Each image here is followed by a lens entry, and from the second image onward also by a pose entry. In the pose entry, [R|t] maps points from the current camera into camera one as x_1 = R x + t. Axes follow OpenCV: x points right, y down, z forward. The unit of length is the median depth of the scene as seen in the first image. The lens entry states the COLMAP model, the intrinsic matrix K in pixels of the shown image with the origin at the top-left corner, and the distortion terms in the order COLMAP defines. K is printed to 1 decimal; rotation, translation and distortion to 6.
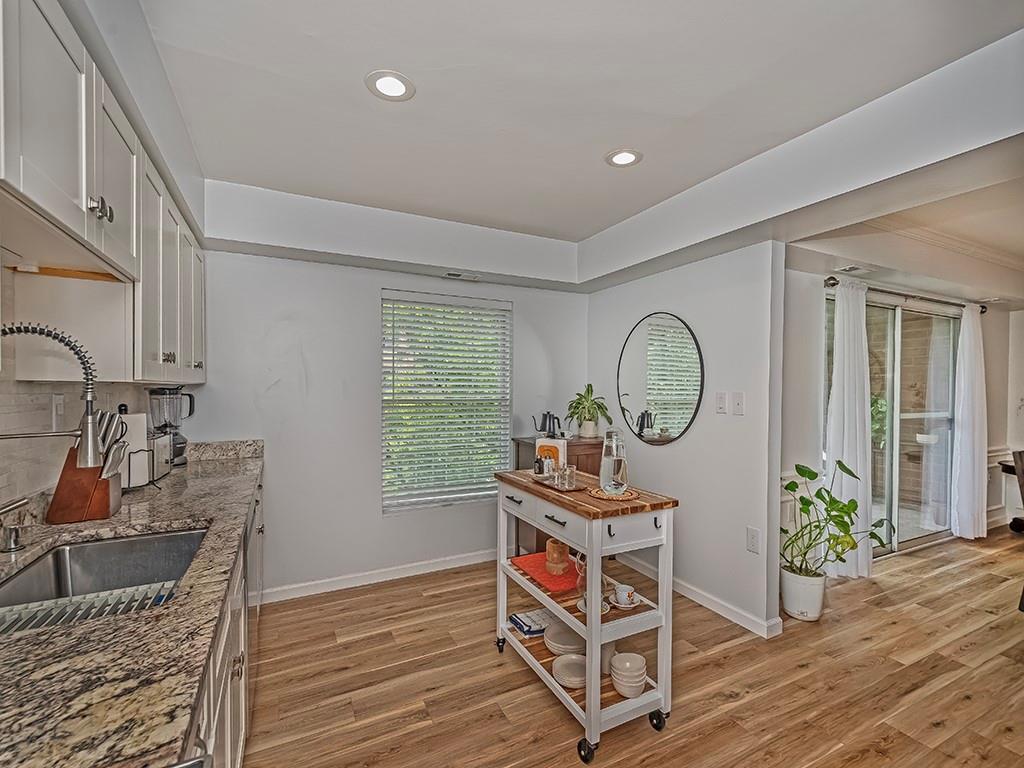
lens RADIAL K [[465.1, 0, 514.1], [0, 465.1, 388.5], [0, 0, 1]] dist [0.002523, -0.003268]
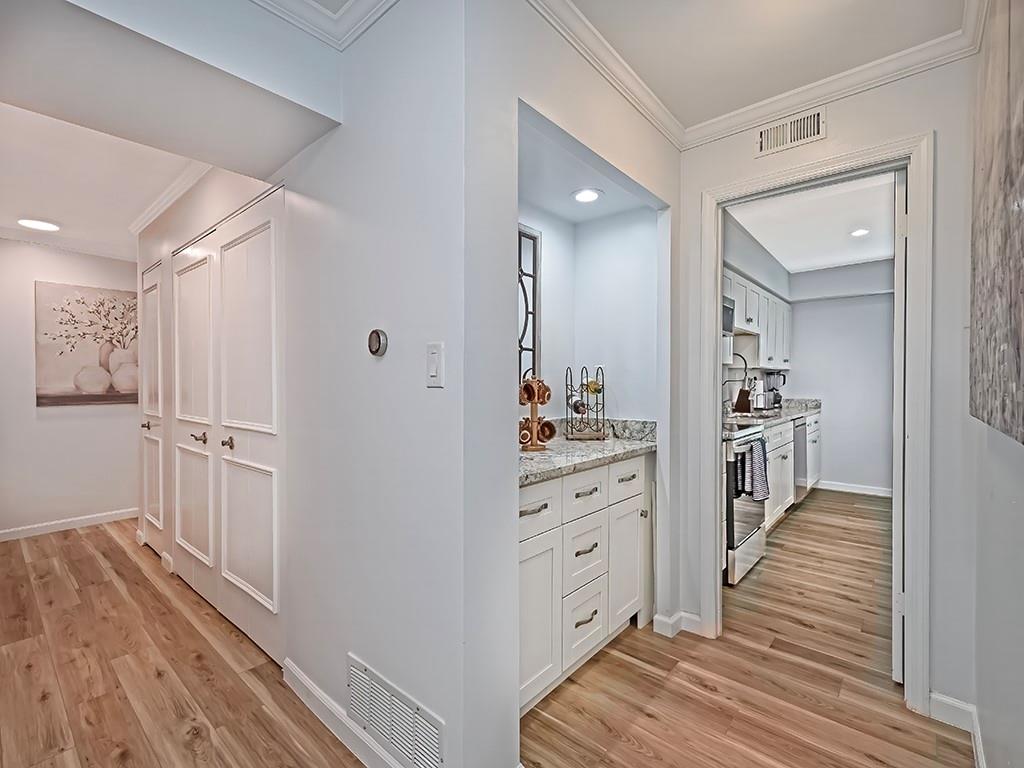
lens RADIAL K [[465.1, 0, 515.7], [0, 465.1, 381.8], [0, 0, 1]] dist [0.002523, -0.003268]
pose [[0.380190, 0.008553, -0.924869, 0.854405], [-0.002102, 0.999963, 0.008384, 0.033060], [0.924906, -0.001243, 0.380193, -0.993976]]
